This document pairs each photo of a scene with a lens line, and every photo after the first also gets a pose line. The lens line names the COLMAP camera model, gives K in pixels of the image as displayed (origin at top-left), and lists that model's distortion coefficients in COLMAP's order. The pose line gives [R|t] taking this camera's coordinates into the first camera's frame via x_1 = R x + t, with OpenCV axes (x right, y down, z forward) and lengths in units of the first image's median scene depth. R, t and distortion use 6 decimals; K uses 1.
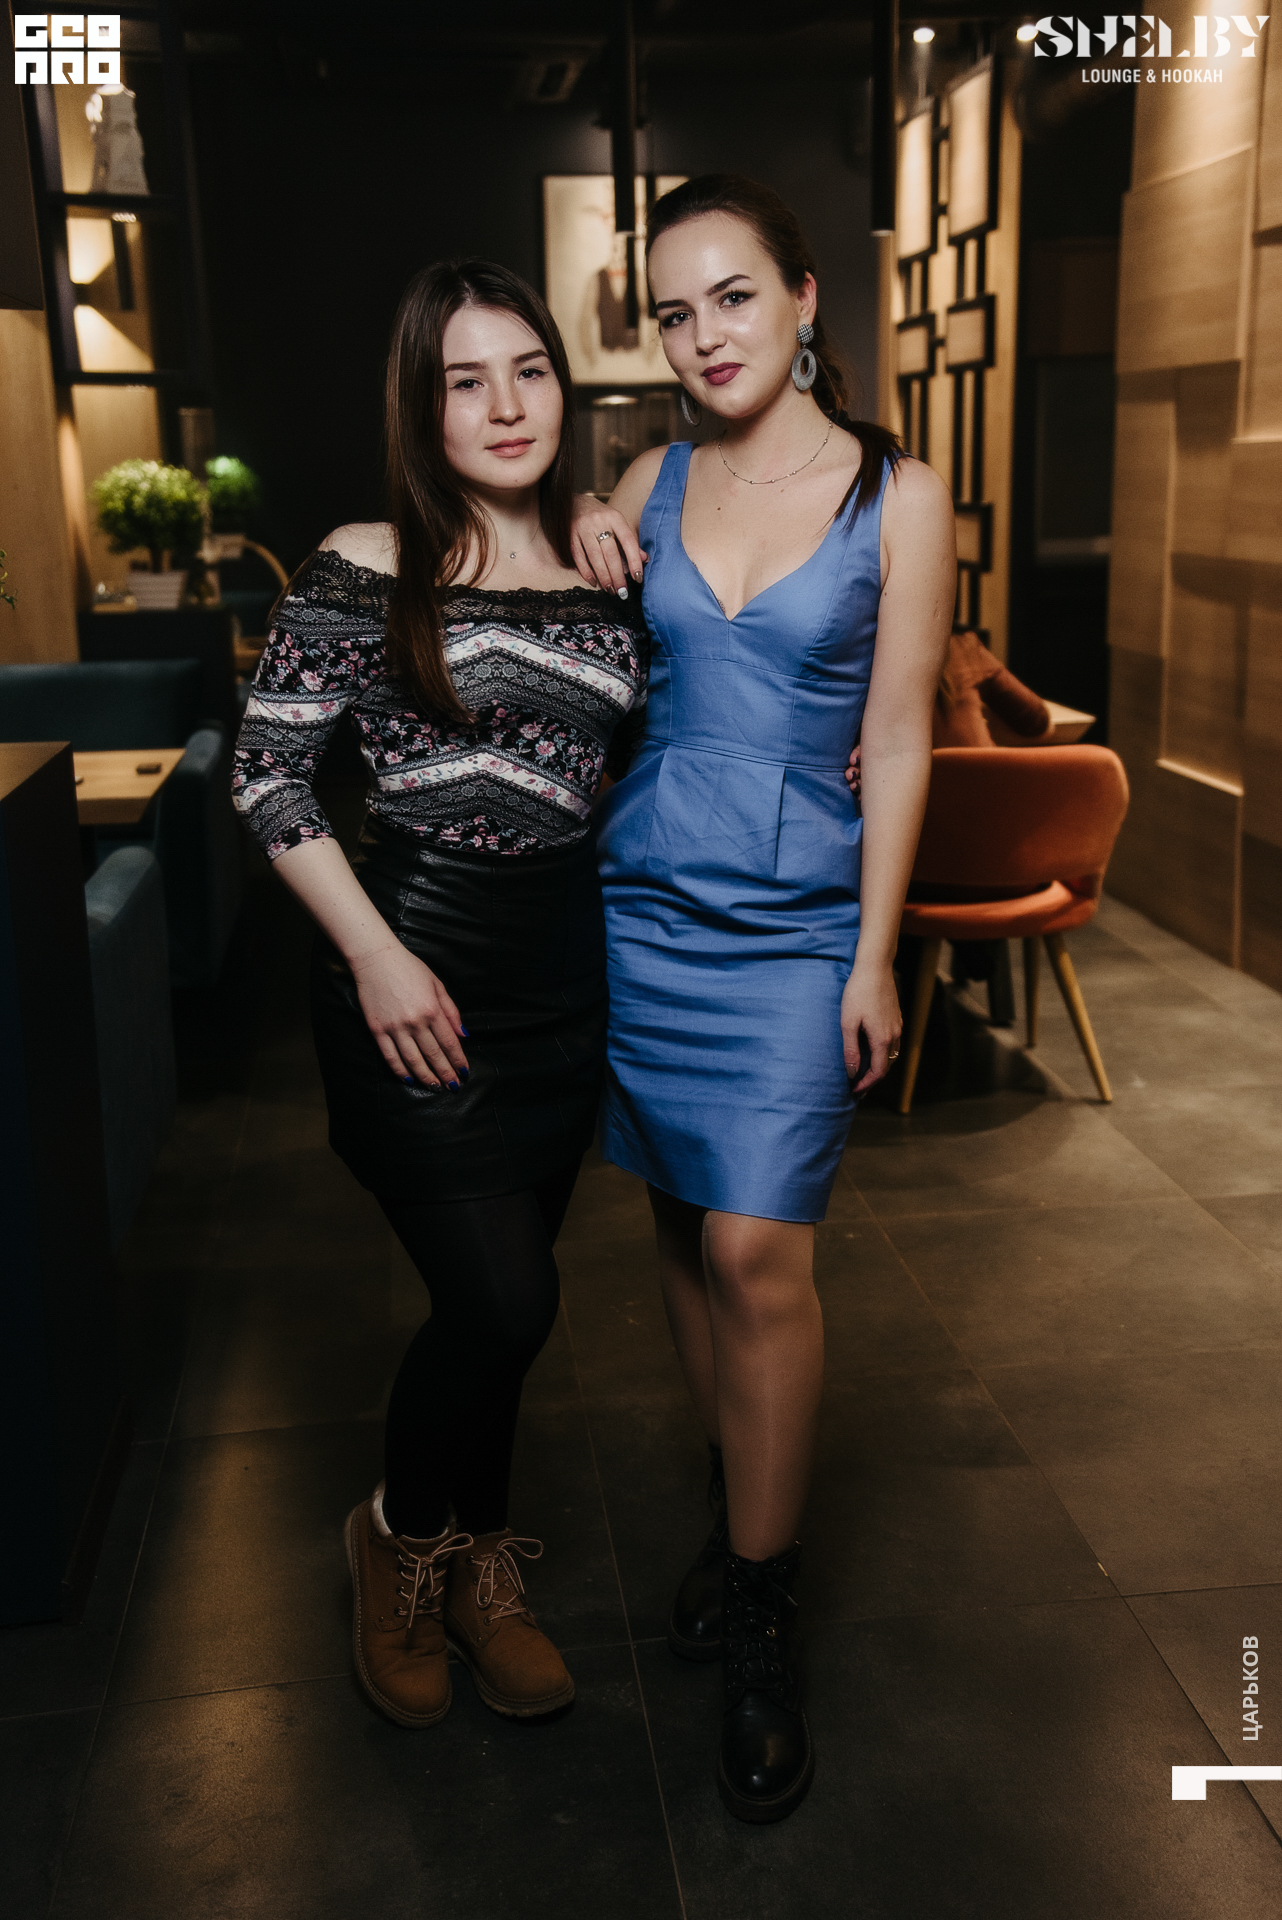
lens RADIAL K [[1969.9, 0, 643.6], [0, 1969.9, 868.1], [0, 0, 1]] dist [0.174655, 0.019338]
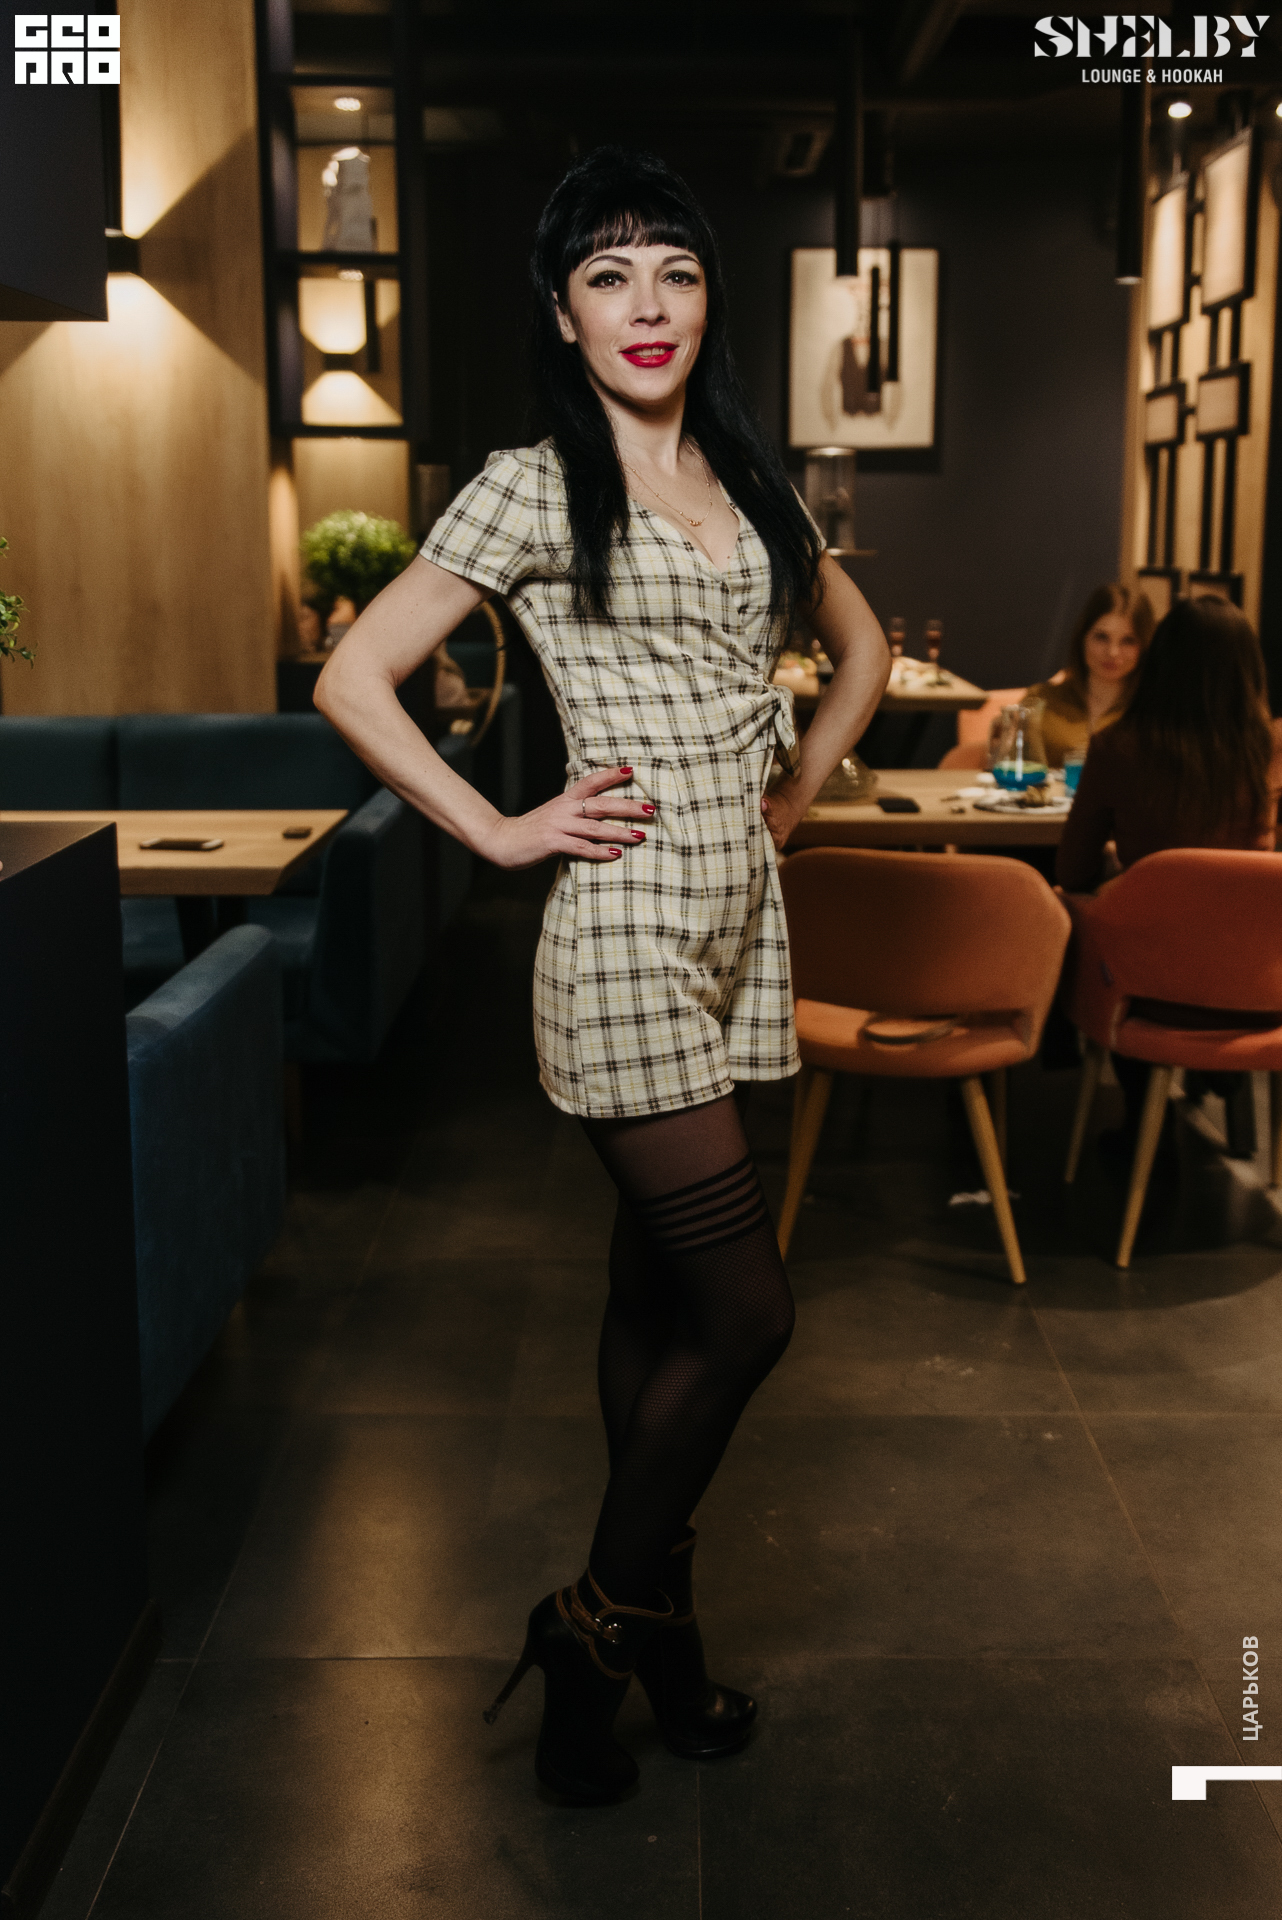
lens RADIAL K [[1825.7, 0, 643.4], [0, 1825.7, 800.3], [0, 0, 1]] dist [0.026911, 0.004605]
pose [[0.989841, 0.040834, -0.136188, 0.020321], [-0.048230, 0.997510, -0.051458, -0.022400], [0.133747, 0.057503, 0.989346, 0.137886]]
